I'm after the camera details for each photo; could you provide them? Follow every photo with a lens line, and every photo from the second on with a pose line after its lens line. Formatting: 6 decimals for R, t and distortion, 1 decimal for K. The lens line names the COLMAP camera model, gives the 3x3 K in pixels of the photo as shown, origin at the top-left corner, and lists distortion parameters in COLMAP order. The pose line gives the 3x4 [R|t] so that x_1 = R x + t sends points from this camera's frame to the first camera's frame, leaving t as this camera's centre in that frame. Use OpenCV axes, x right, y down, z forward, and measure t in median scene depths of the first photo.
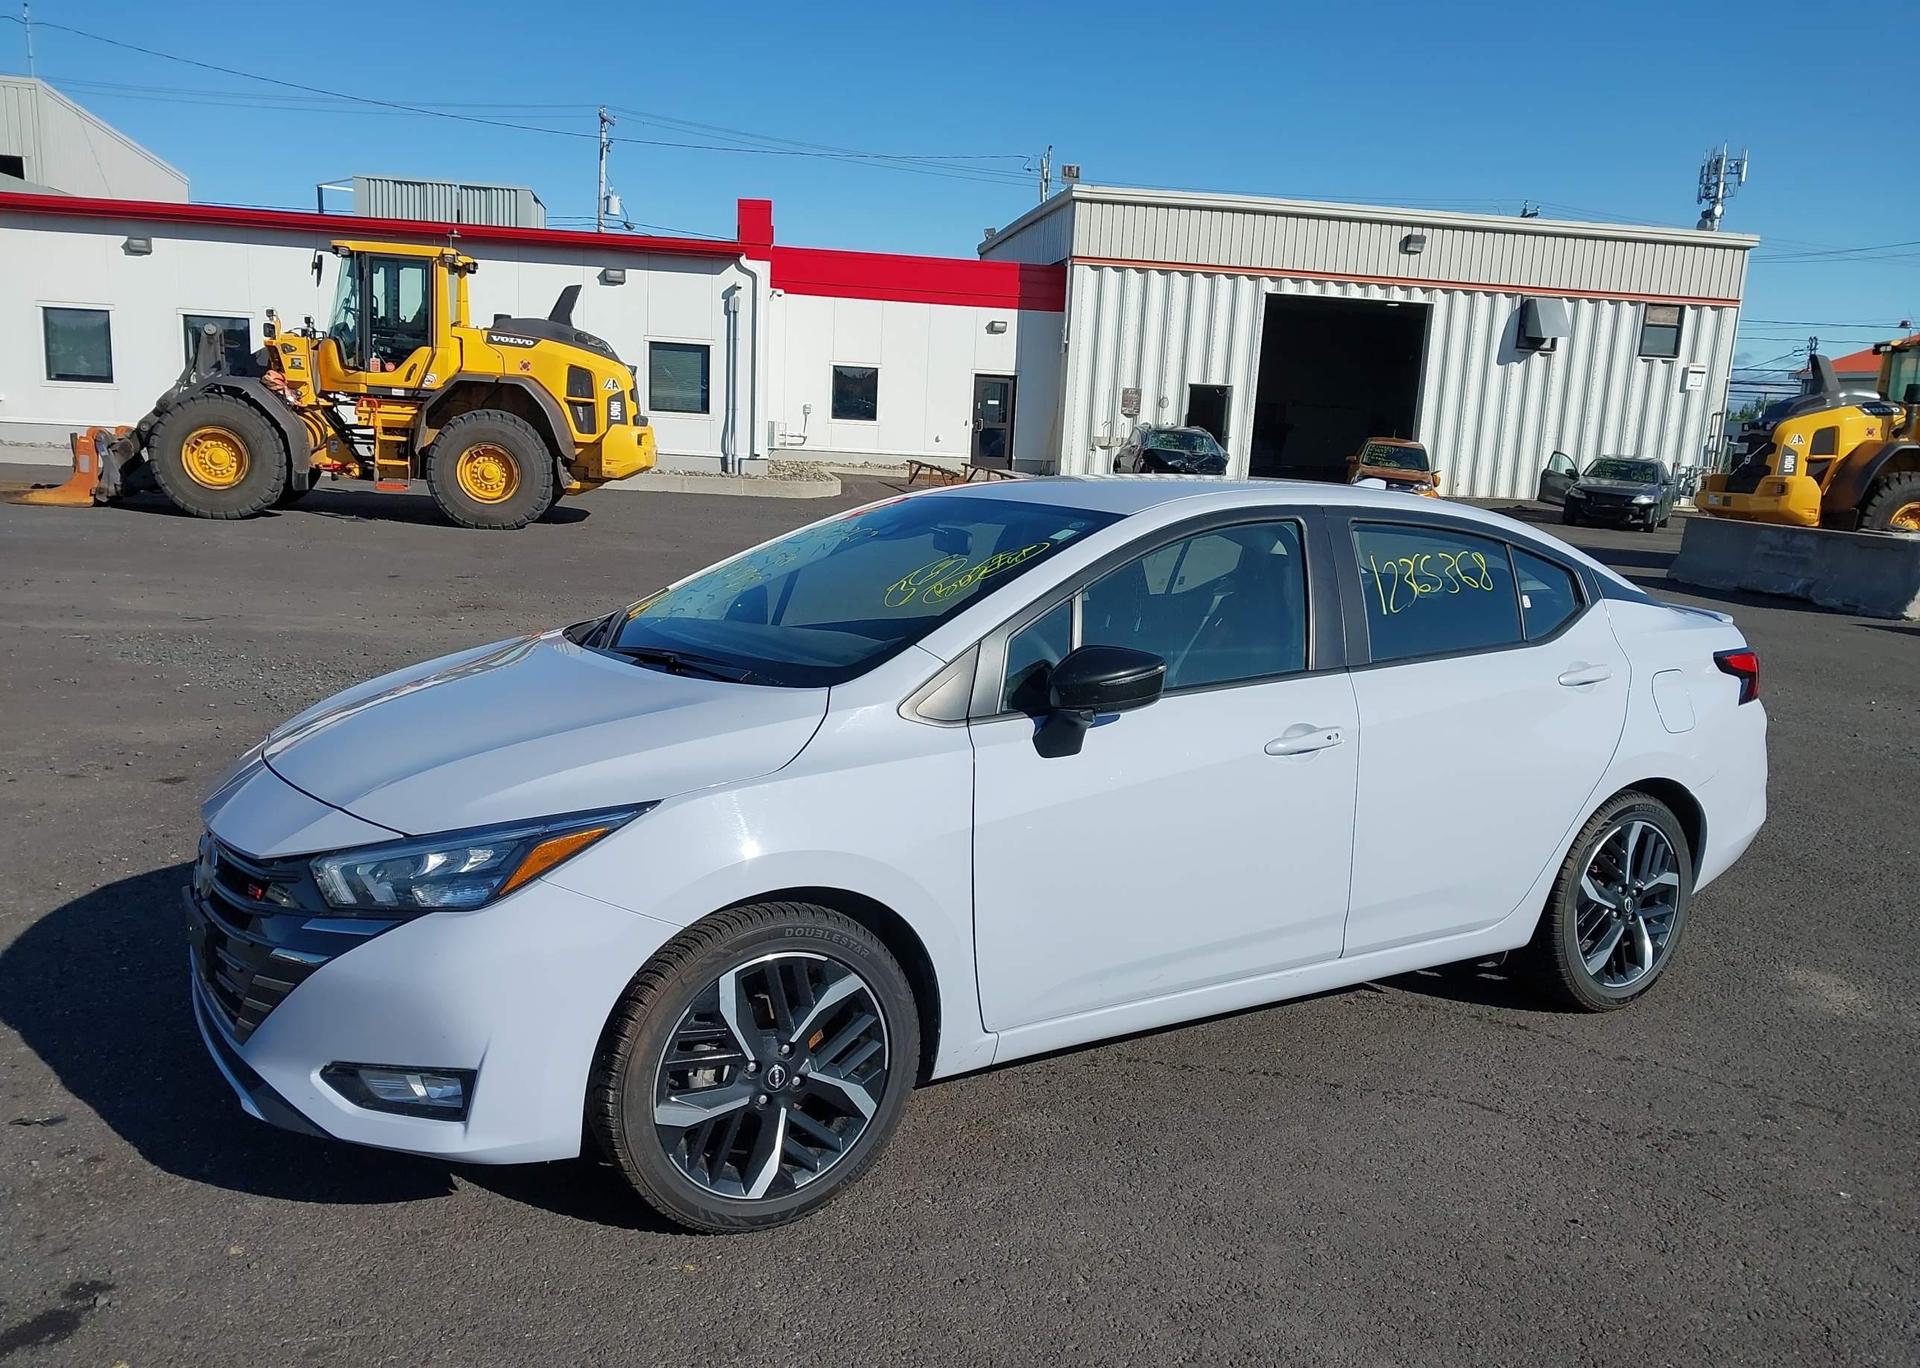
lens RADIAL K [[1477.5, 0, 951.1], [0, 1477.5, 773.2], [0, 0, 1]] dist [0.009922, -0.012082]
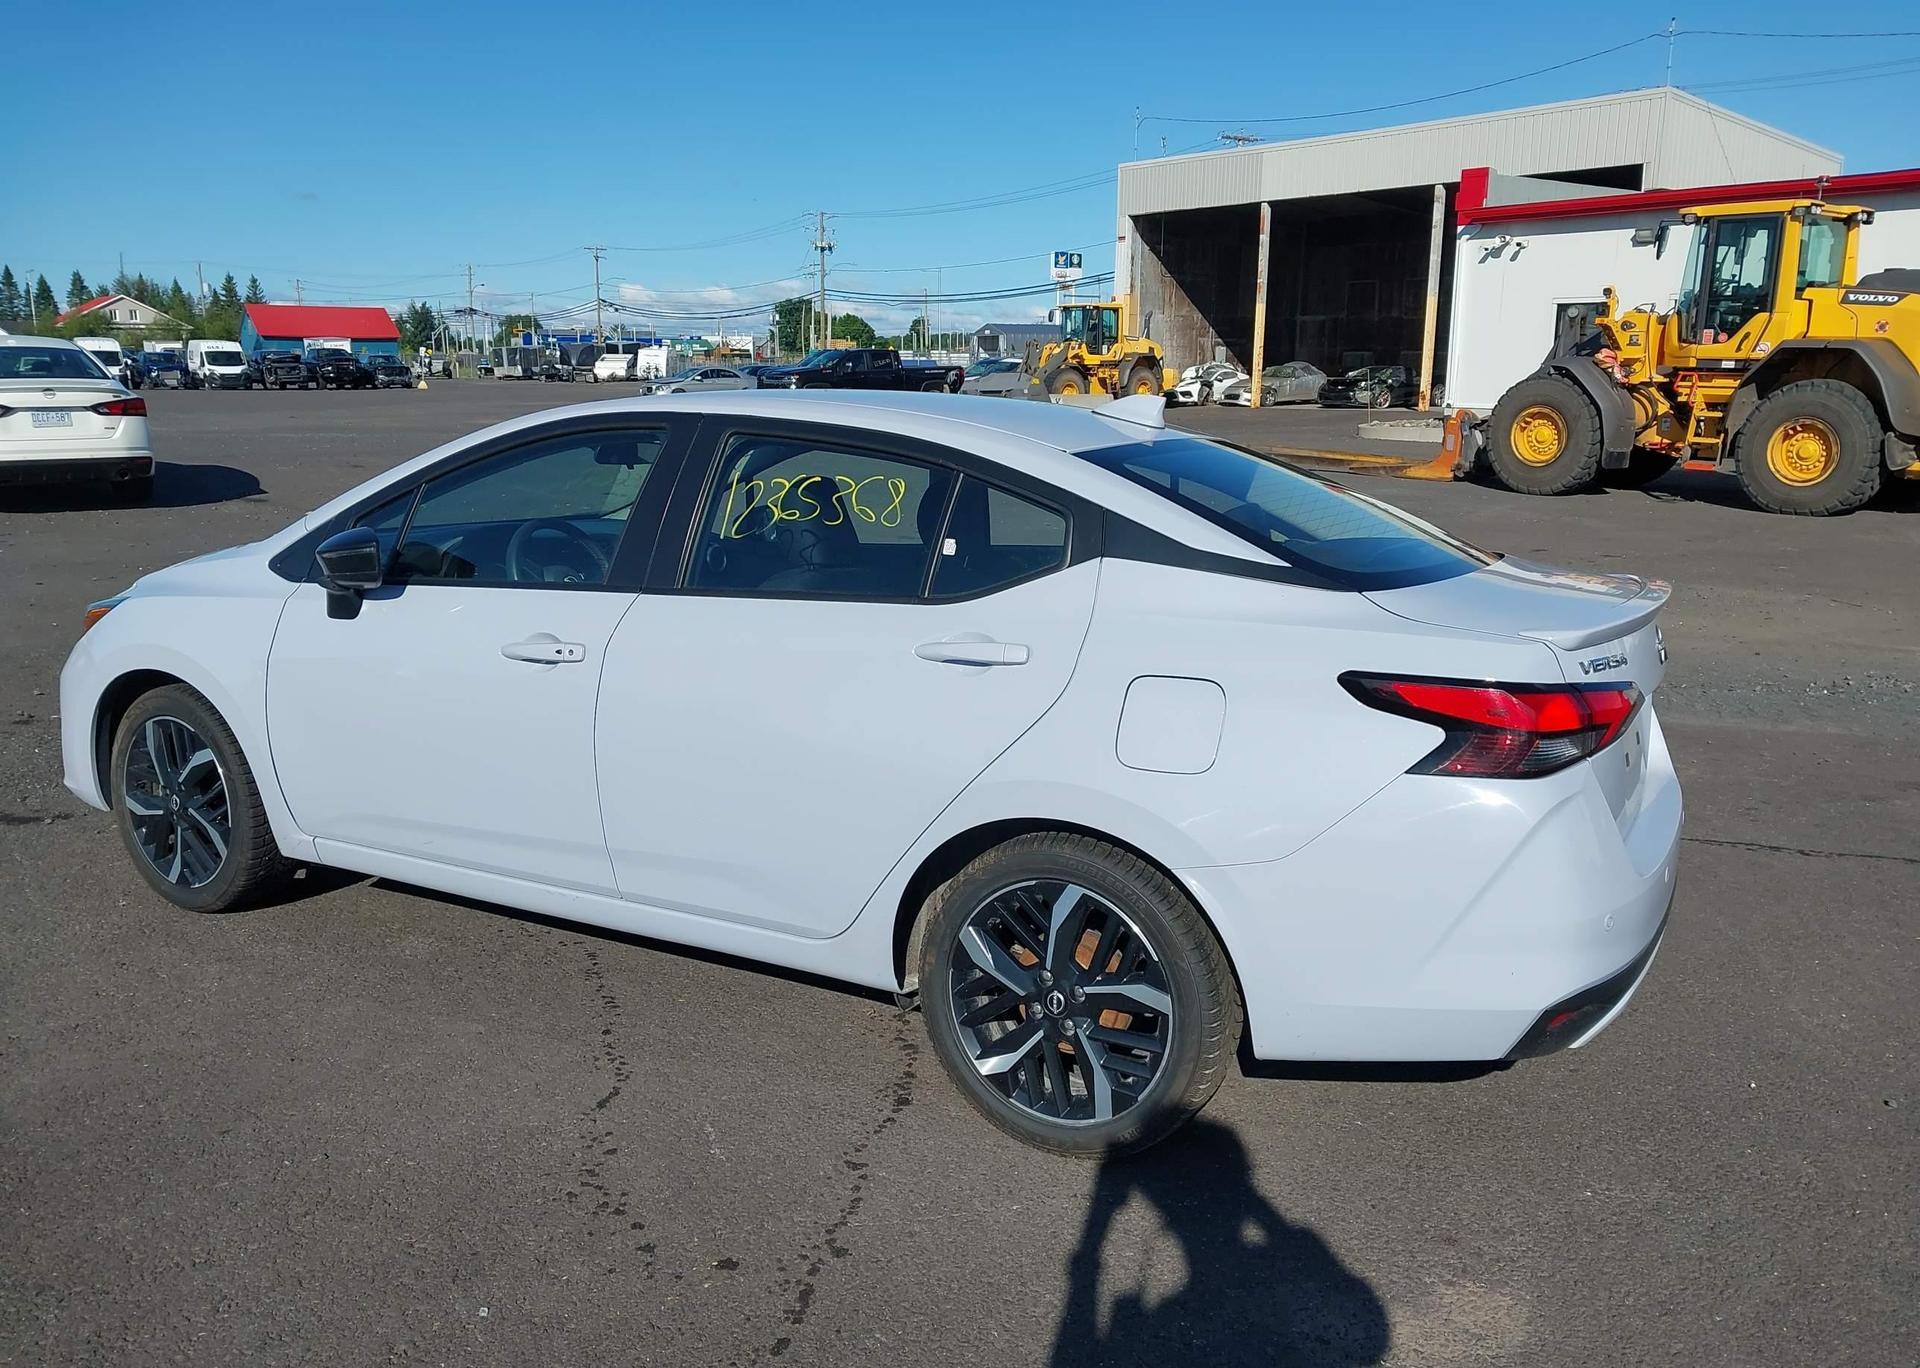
lens RADIAL K [[1465.1, 0, 966.9], [0, 1465.1, 776.7], [0, 0, 1]] dist [0.058737, -0.088126]
pose [[0.495322, 0.185122, -0.848756, 0.225652], [-0.180696, 0.977616, 0.107776, -0.017825], [0.849709, 0.099983, 0.517685, 0.137710]]
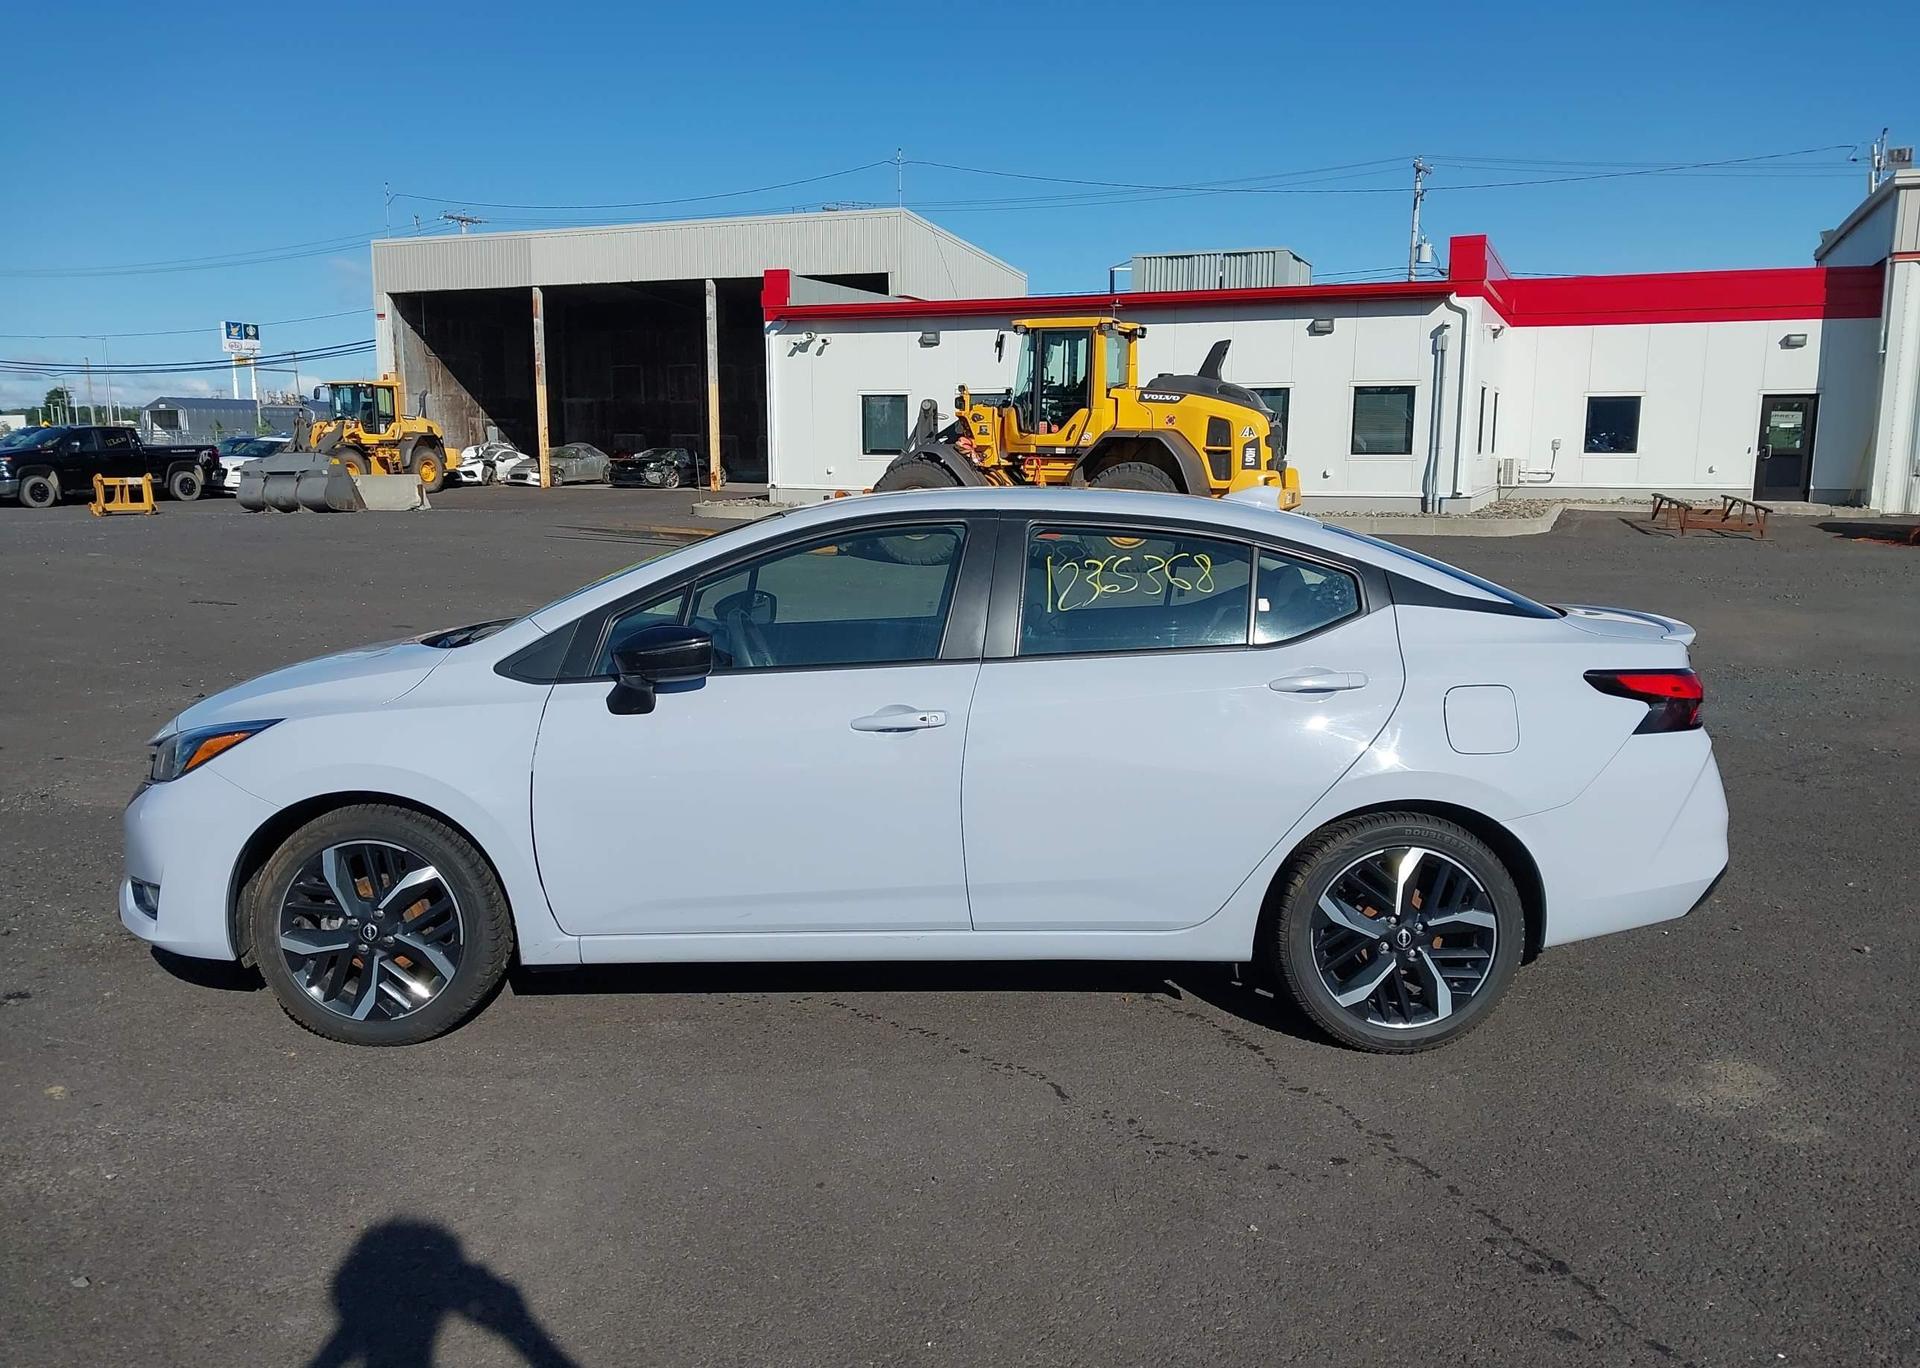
lens RADIAL K [[1441.7, 0, 961.9], [0, 1441.7, 810.9], [0, 0, 1]] dist [0.056889, -0.088672]
pose [[0.852464, 0.079627, -0.516686, 0.154917], [-0.082385, 0.996444, 0.017639, 0.003986], [0.516253, 0.027530, 0.855993, 0.021483]]
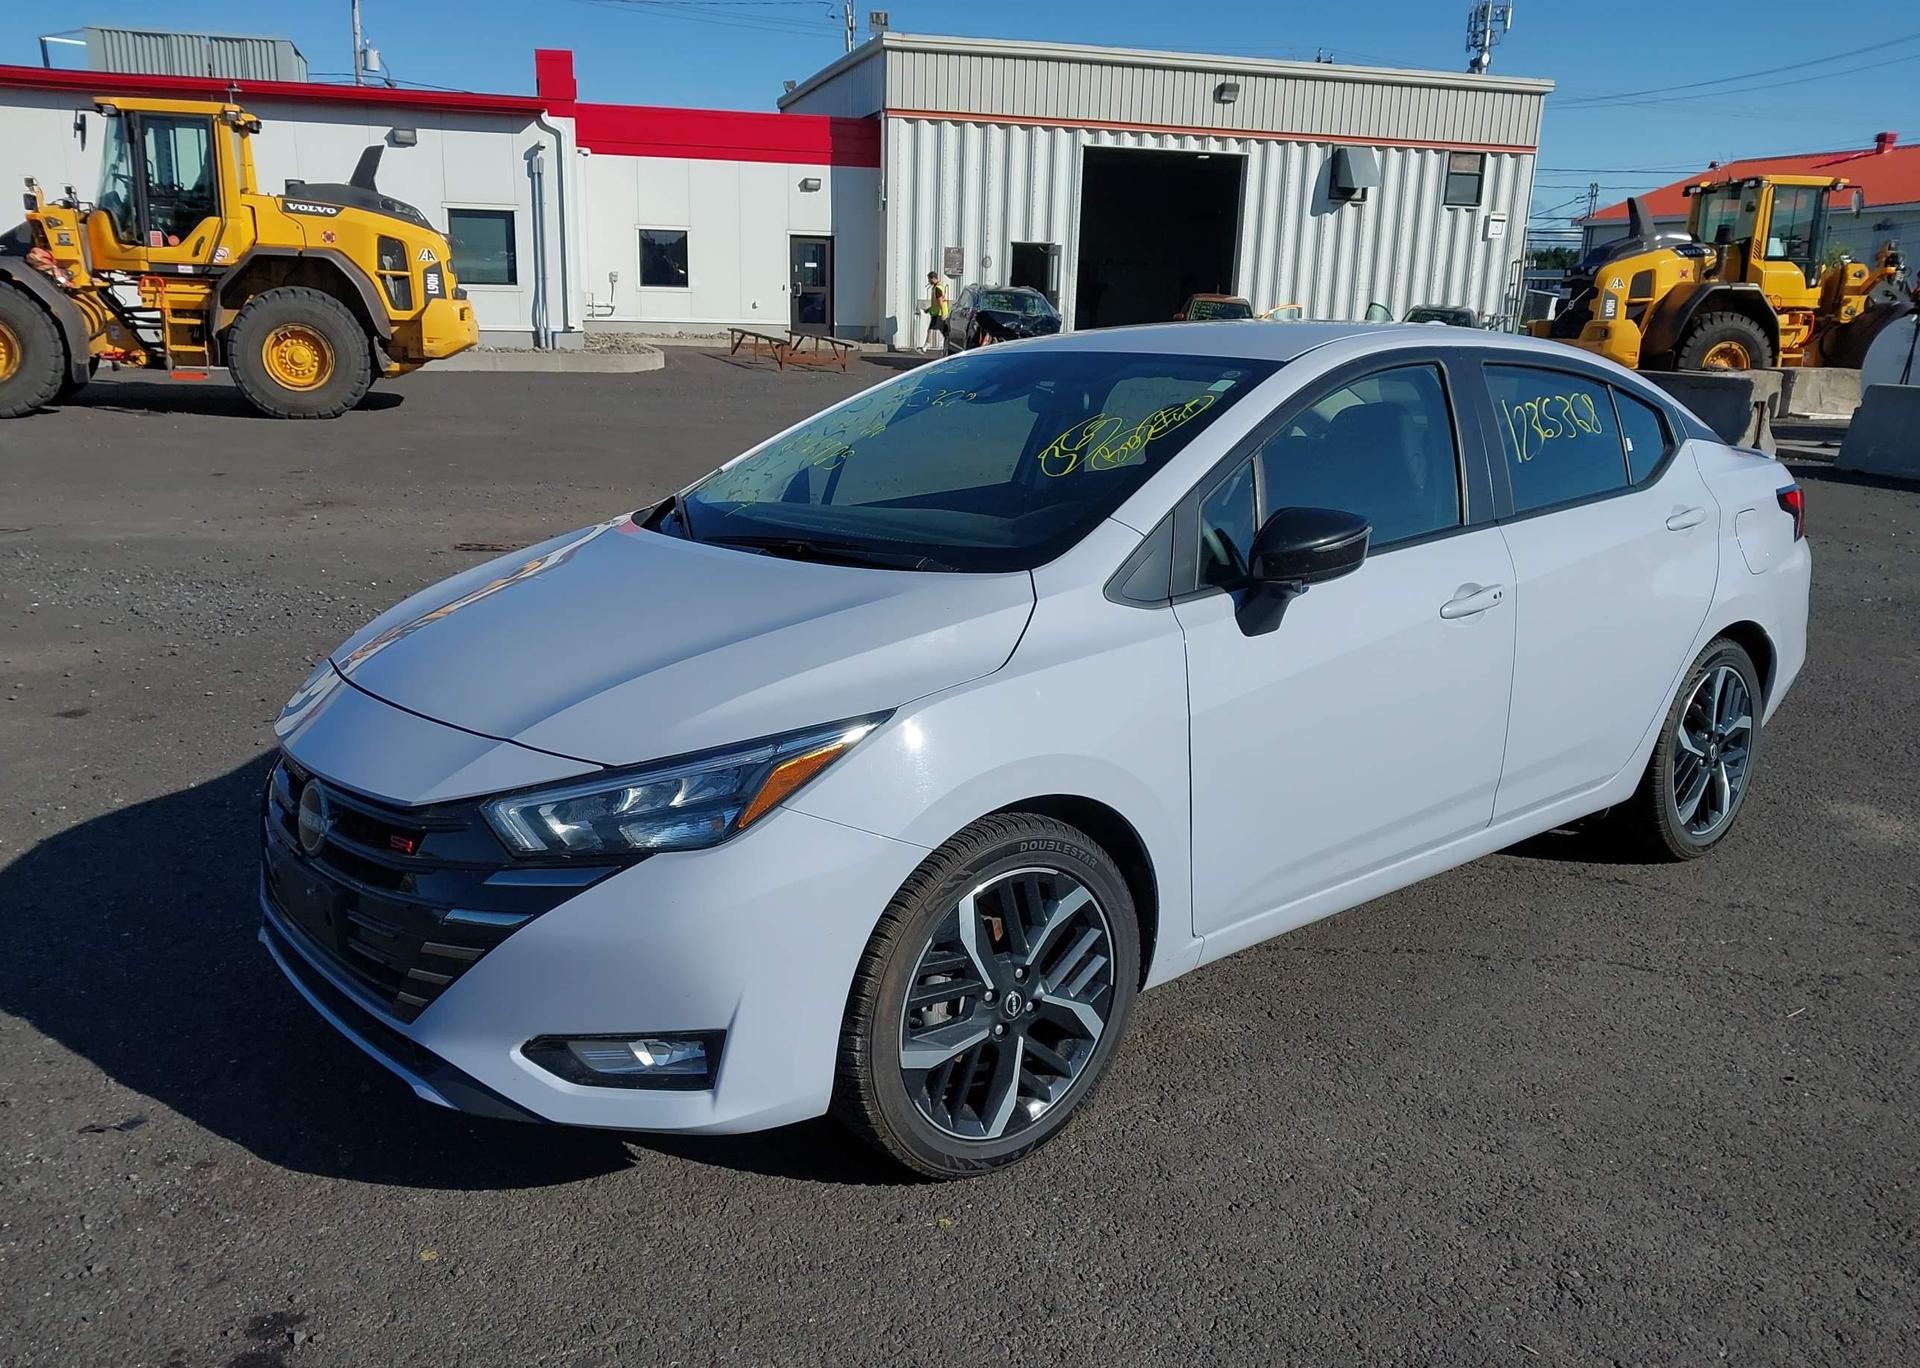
lens RADIAL K [[1477.5, 0, 951.1], [0, 1477.5, 773.2], [0, 0, 1]] dist [0.009922, -0.012082]
pose [[0.990524, -0.066067, 0.120405, -0.038453], [0.055827, 0.994684, 0.086523, -0.002431], [-0.125481, -0.078982, 0.988947, 0.018657]]
